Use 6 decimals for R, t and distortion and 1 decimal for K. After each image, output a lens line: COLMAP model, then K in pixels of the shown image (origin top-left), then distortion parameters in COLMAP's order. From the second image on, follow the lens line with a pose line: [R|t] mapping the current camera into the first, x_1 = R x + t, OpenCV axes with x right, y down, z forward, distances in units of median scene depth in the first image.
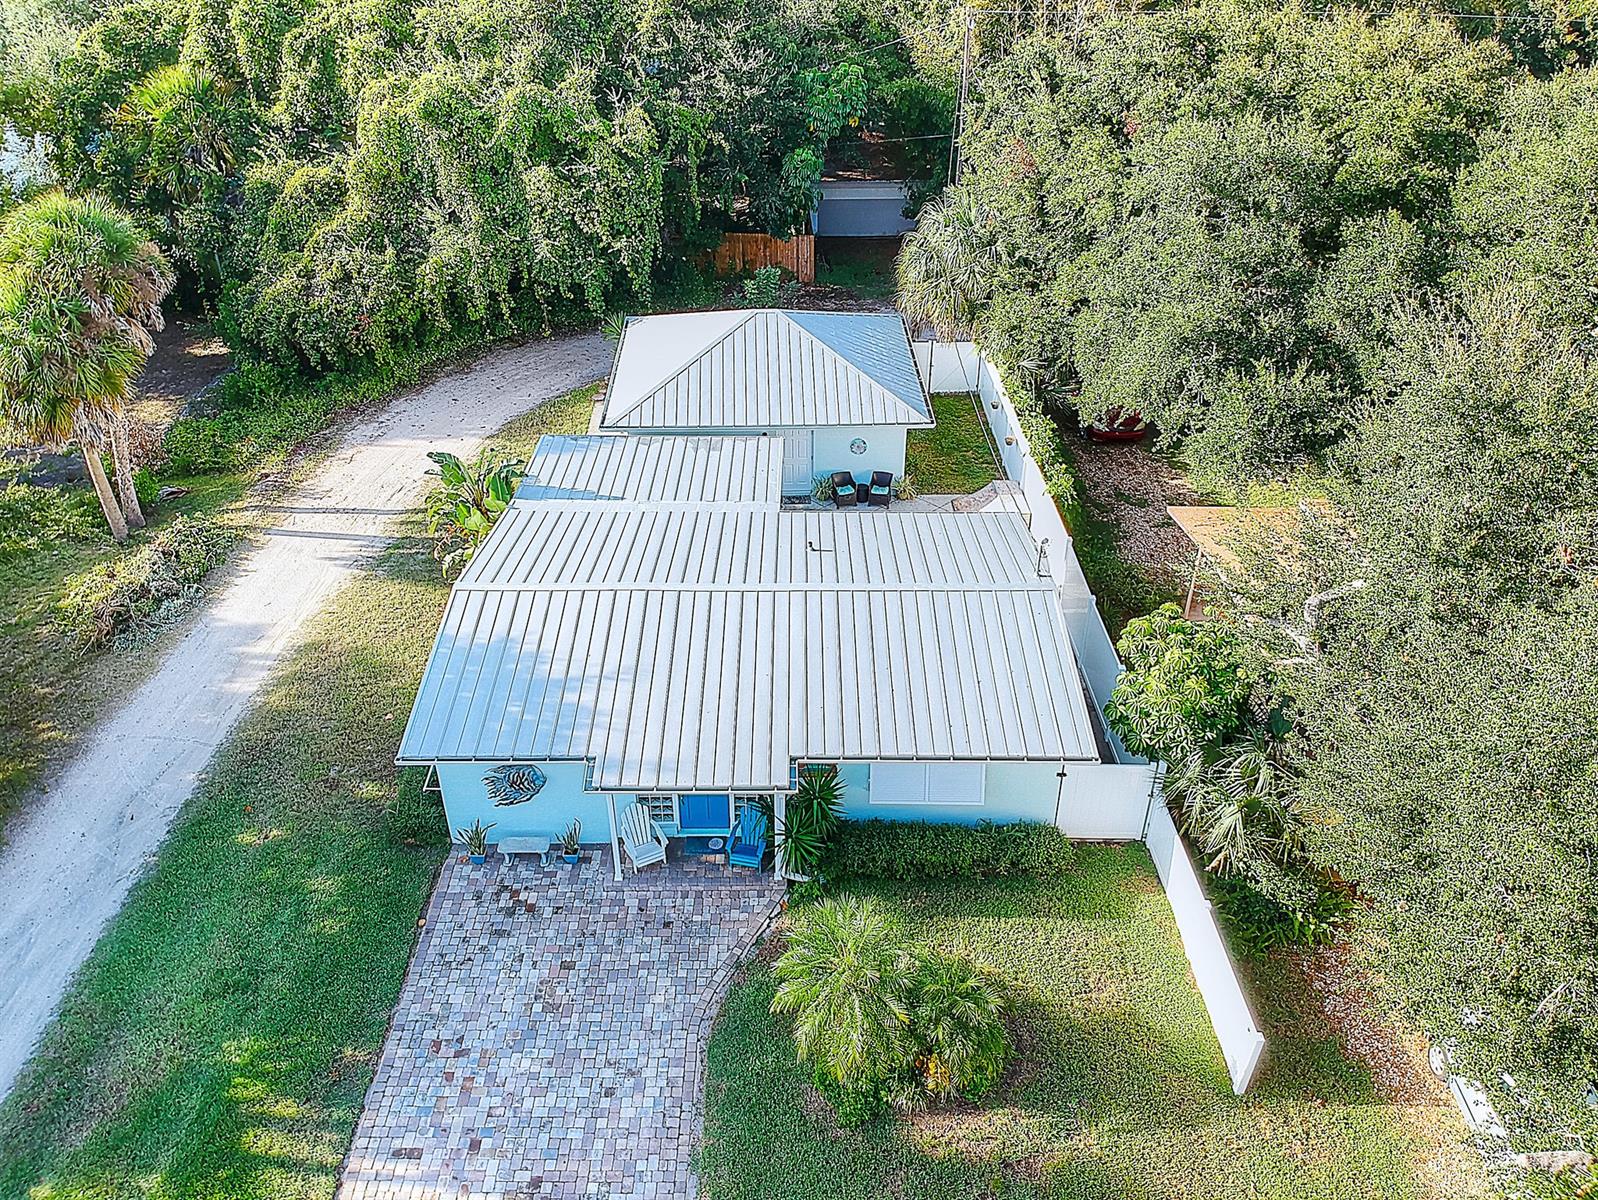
lens RADIAL K [[1167.9, 0, 795.7], [0, 1167.9, 568.4], [0, 0, 1]] dist [0.088574, -0.176251]
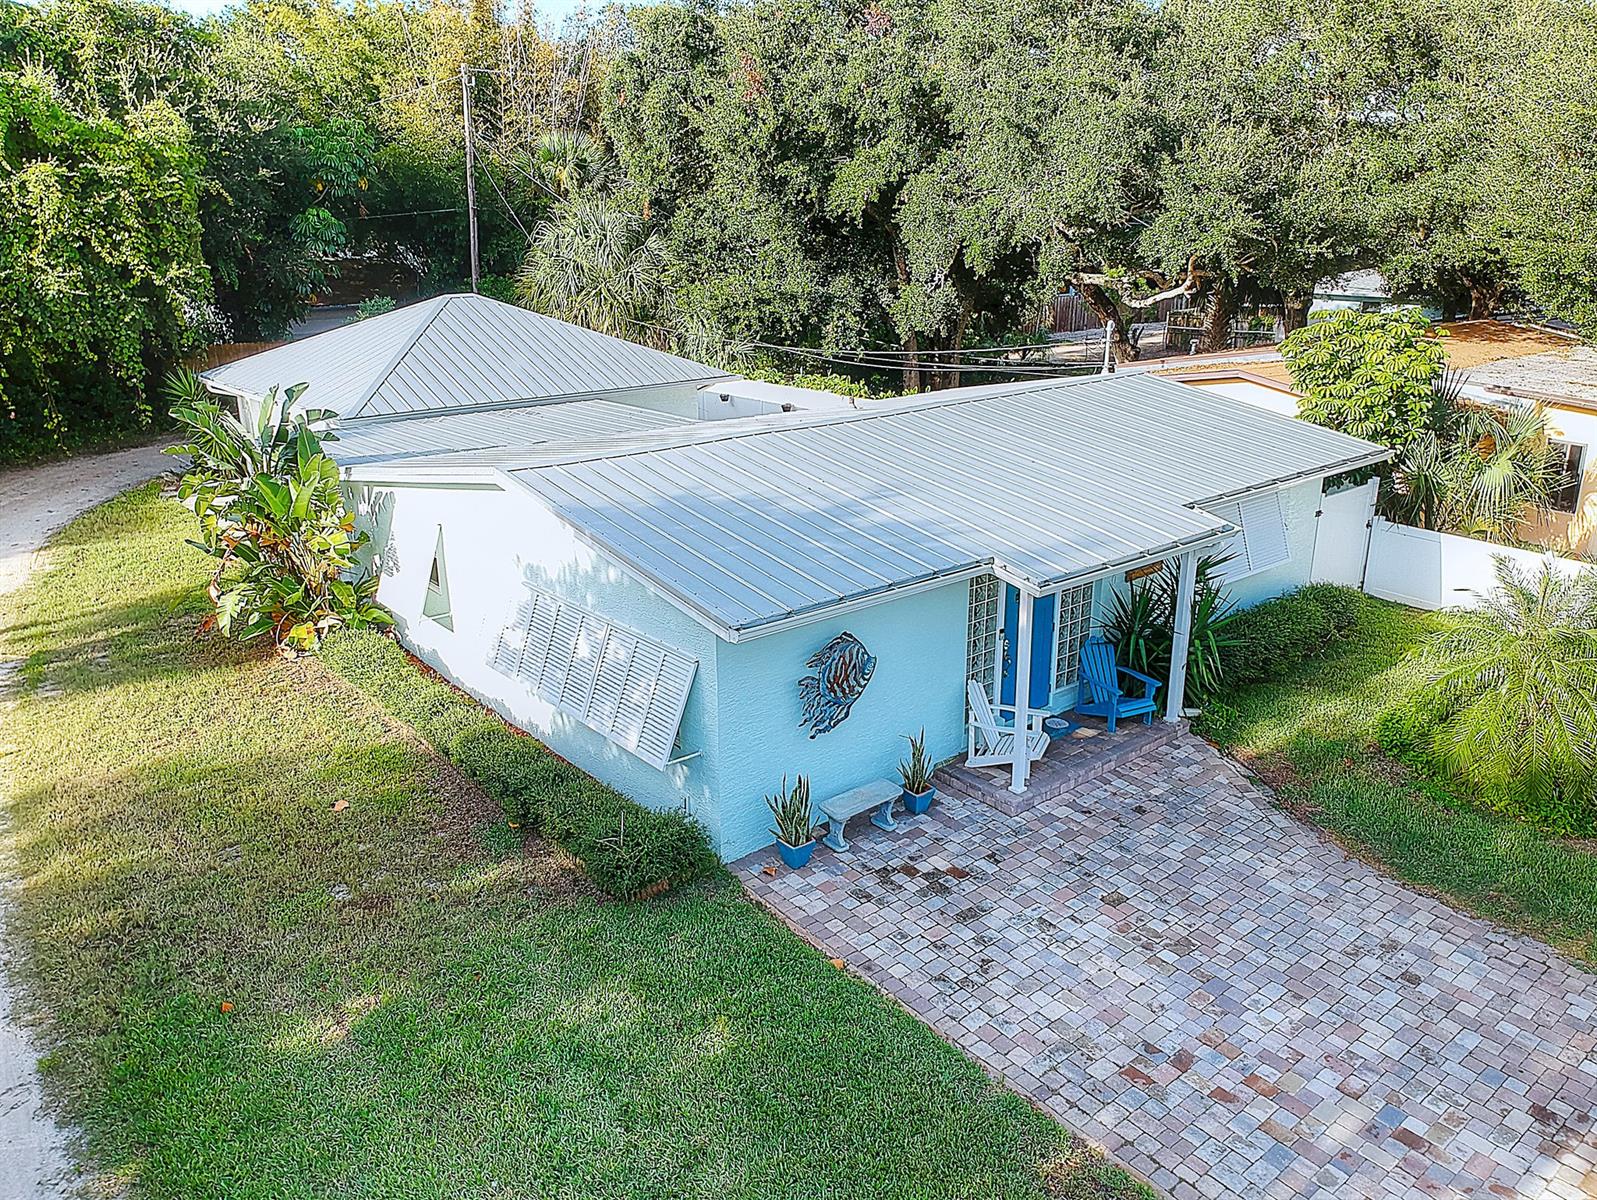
lens RADIAL K [[1204.0, 0, 755.4], [0, 1204.0, 550.0], [0, 0, 1]] dist [0.056453, -0.115472]
pose [[0.782176, -0.180239, 0.596418, -0.605468], [0.339876, 0.925708, -0.165981, 0.208282], [-0.522192, 0.332535, 0.785325, 0.548384]]
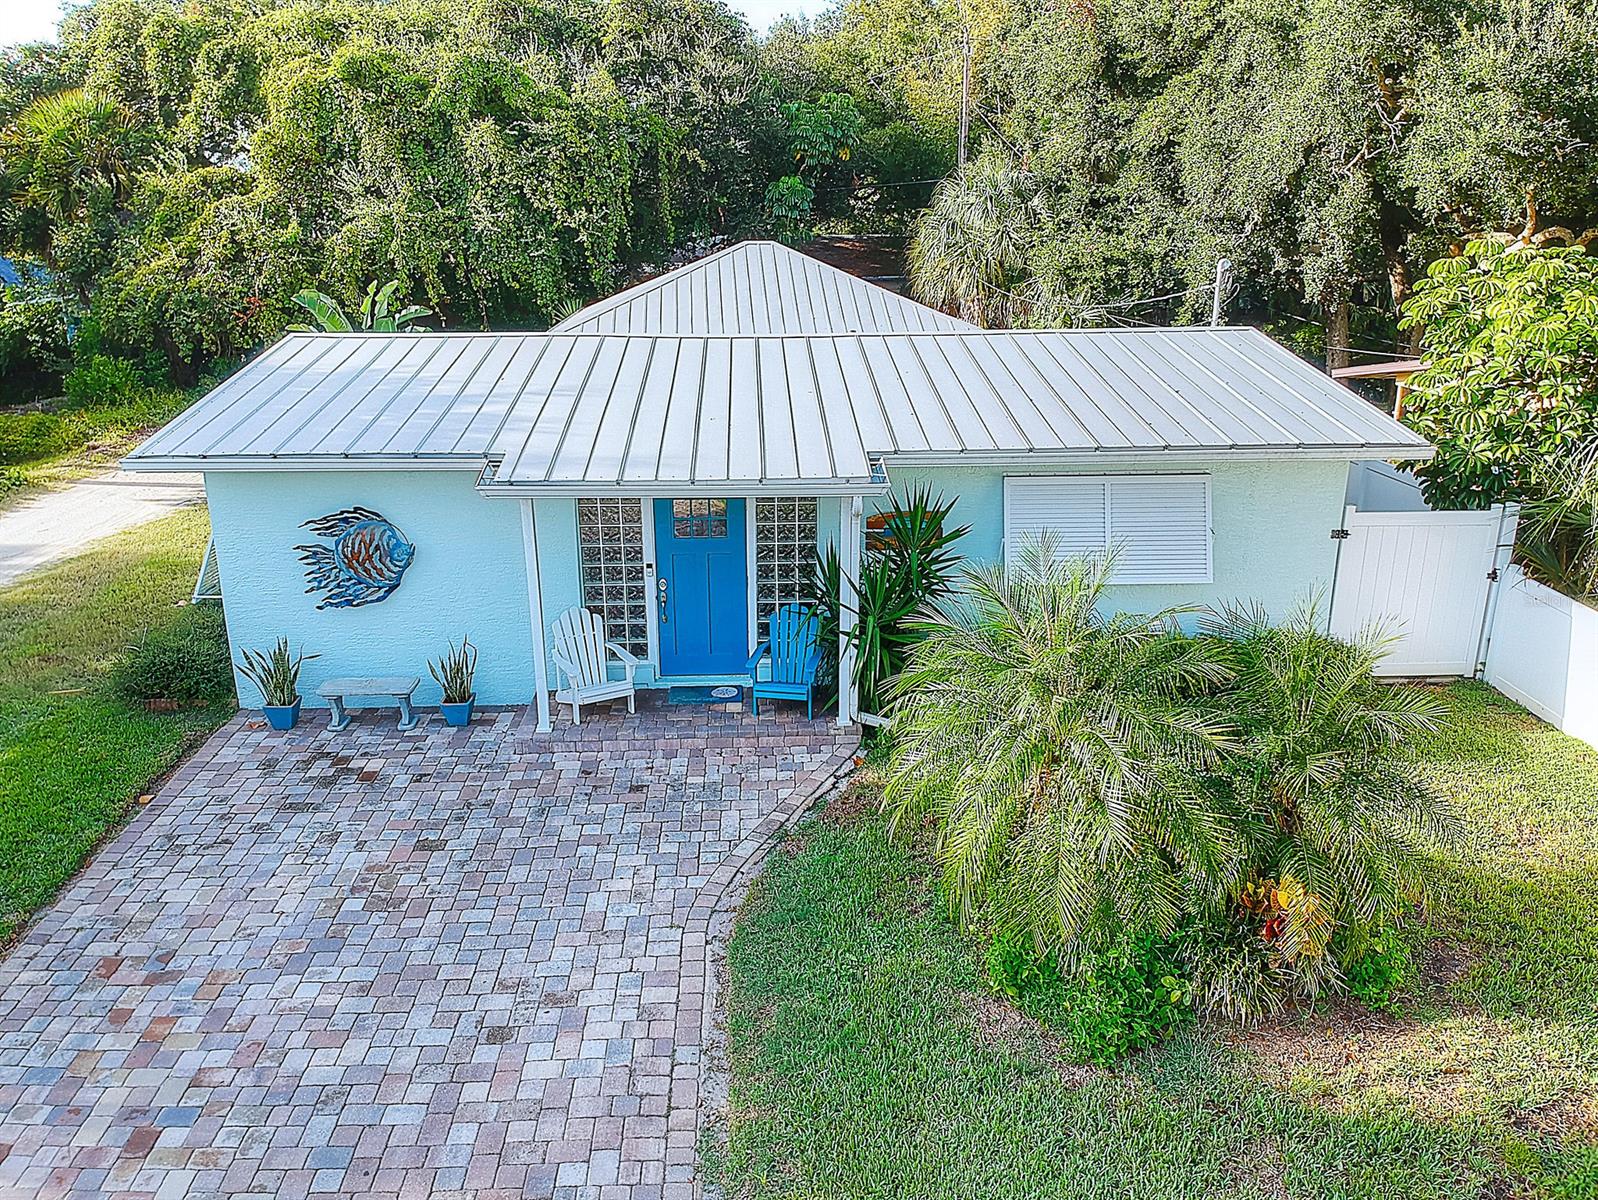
lens RADIAL K [[1167.5, 0, 794.3], [0, 1167.5, 577.2], [0, 0, 1]] dist [0.094384, -0.171424]
pose [[0.999188, -0.014732, 0.037492, -0.057202], [0.024111, 0.964316, -0.263654, 0.341821], [-0.032270, 0.264344, 0.963888, 0.471578]]
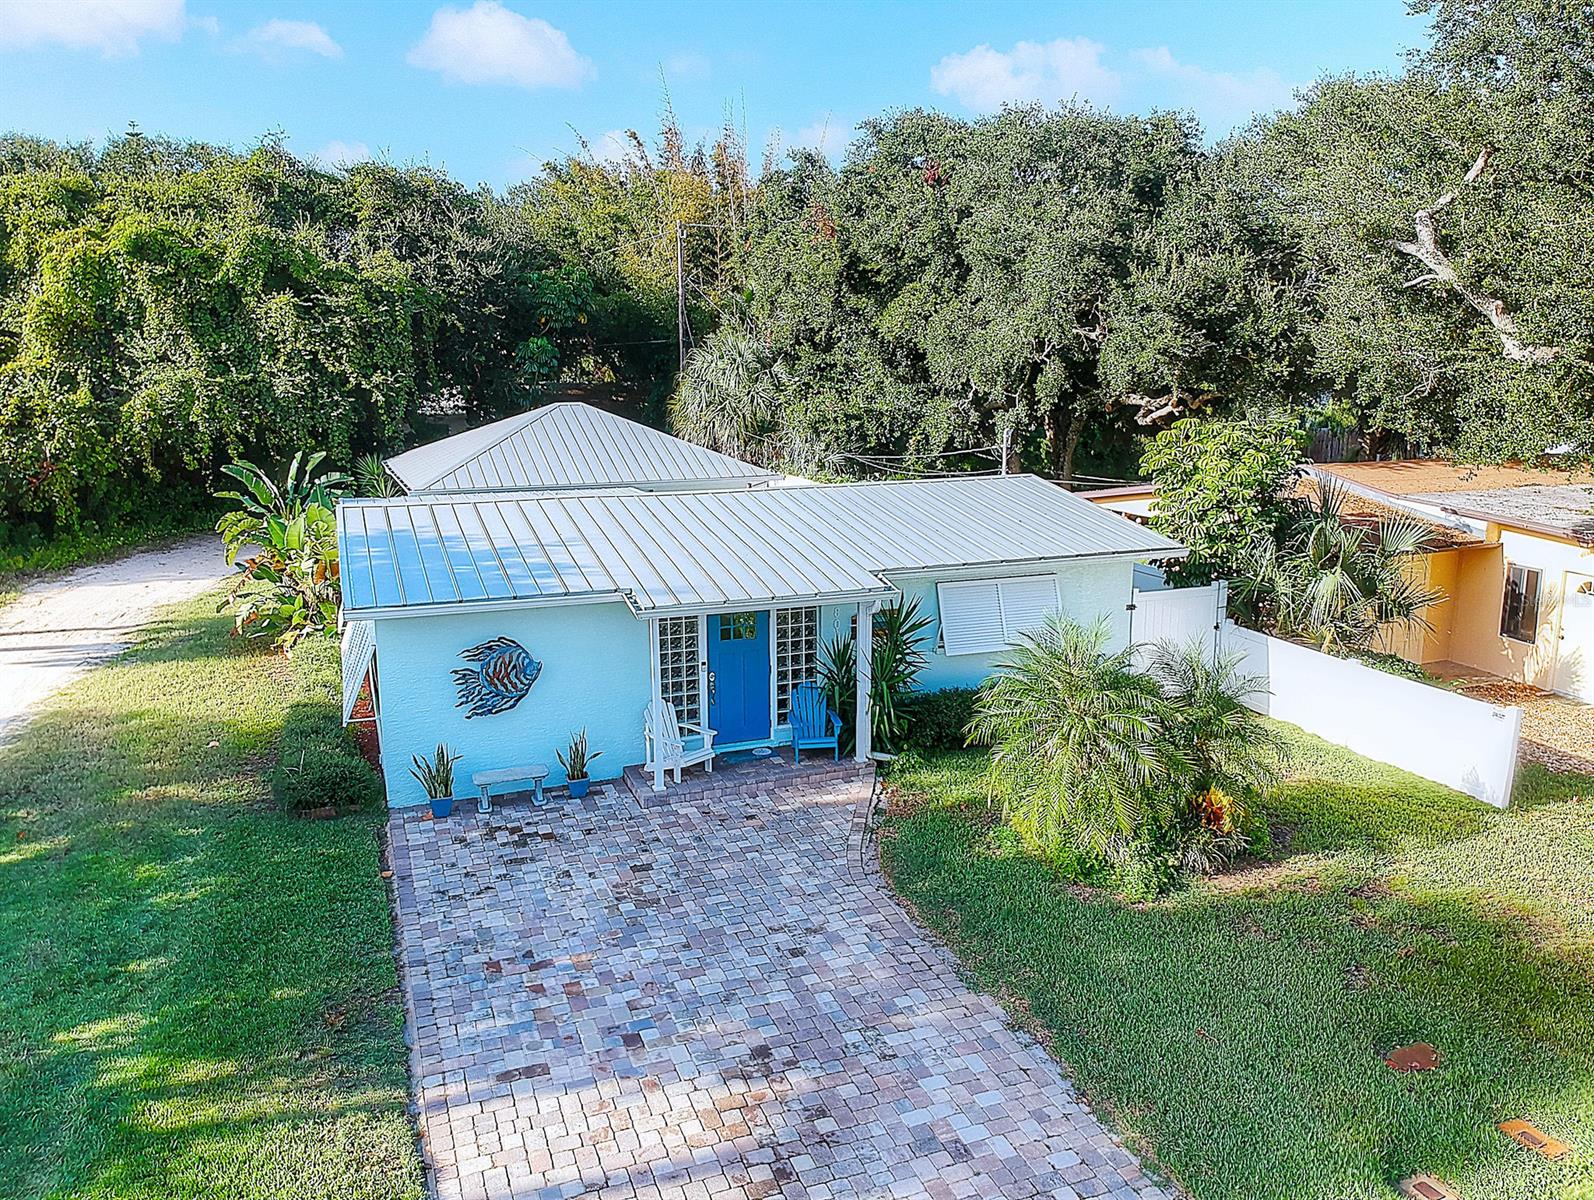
lens RADIAL K [[1164.5, 0, 792.3], [0, 1164.5, 577.3], [0, 0, 1]] dist [0.094384, -0.171424]
pose [[0.933759, -0.071366, 0.350716, -0.317889], [0.193331, 0.925229, -0.326459, 0.395453], [-0.301194, 0.372638, 0.877738, 0.302381]]
